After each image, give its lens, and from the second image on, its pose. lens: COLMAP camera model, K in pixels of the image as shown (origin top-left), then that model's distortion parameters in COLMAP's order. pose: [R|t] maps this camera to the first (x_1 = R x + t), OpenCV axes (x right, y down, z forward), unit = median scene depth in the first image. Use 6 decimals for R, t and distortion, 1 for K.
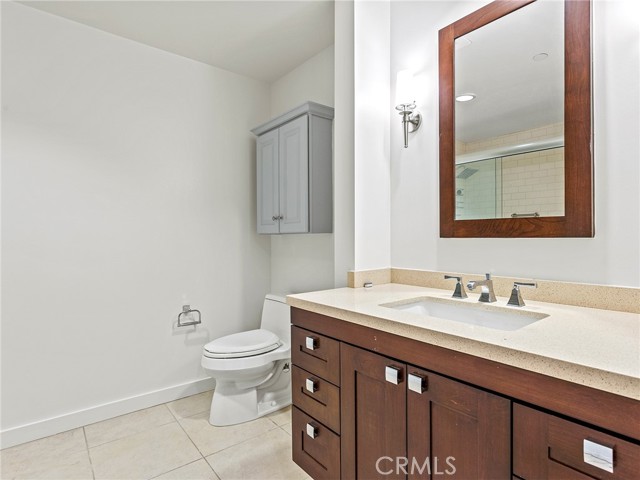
lens RADIAL K [[363.3, 0, 321.3], [0, 363.3, 236.9], [0, 0, 1]] dist [-0.025134, 0.002233]
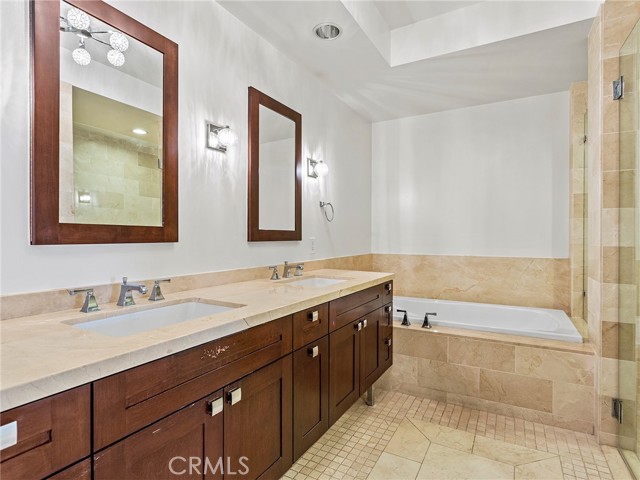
lens RADIAL K [[363.3, 0, 321.3], [0, 363.3, 236.9], [0, 0, 1]] dist [-0.025134, 0.002233]
pose [[-0.415809, 0.012965, 0.909360, -0.762252], [0.016107, 0.999847, -0.006890, -0.000533], [-0.909310, 0.011782, -0.415954, 1.010330]]
